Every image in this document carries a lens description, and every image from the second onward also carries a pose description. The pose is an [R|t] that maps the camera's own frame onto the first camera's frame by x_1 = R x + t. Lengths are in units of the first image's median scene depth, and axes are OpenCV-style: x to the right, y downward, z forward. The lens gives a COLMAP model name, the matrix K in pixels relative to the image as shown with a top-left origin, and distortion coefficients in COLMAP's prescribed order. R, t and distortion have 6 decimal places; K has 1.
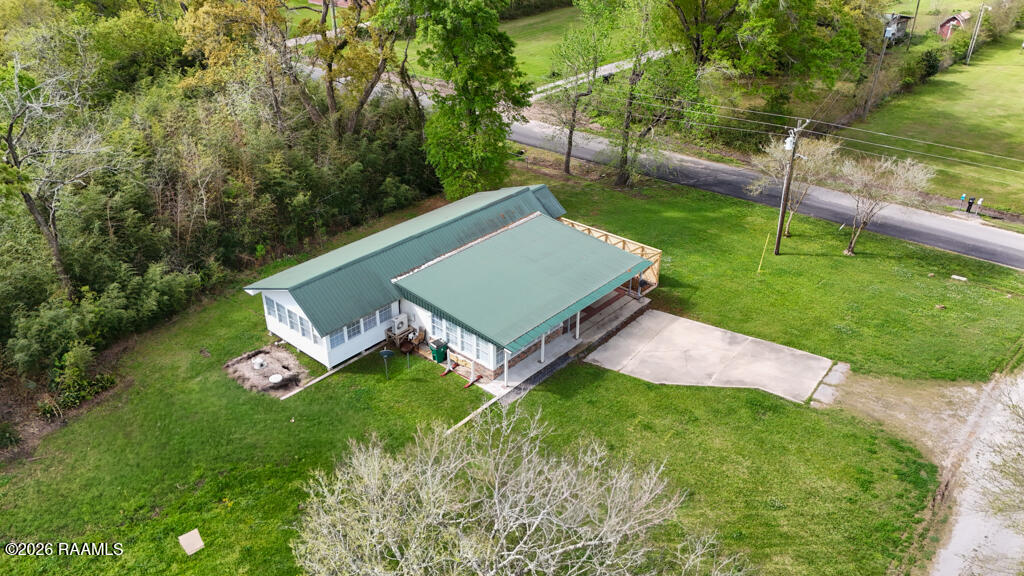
lens RADIAL K [[750.5, 0, 520.5], [0, 750.5, 286.8], [0, 0, 1]] dist [0.077704, -0.000330]
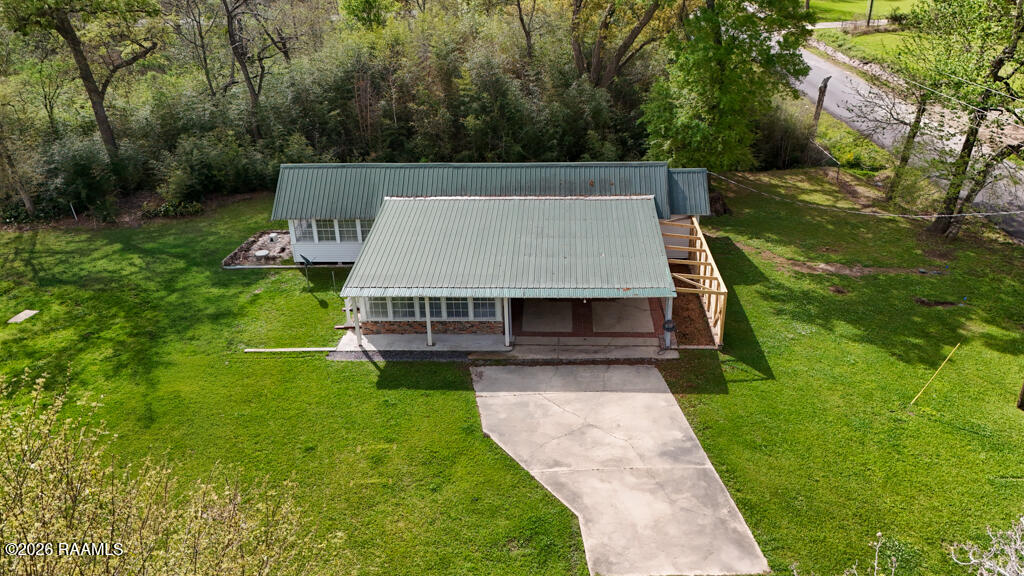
lens RADIAL K [[798.1, 0, 512.0], [0, 798.1, 288.0], [0, 0, 1]] dist [0.056132, -0.001493]
pose [[0.615213, 0.325595, -0.717984, 0.600628], [-0.359319, 0.926441, 0.112241, -0.066829], [0.701714, 0.188933, 0.686951, 0.482377]]
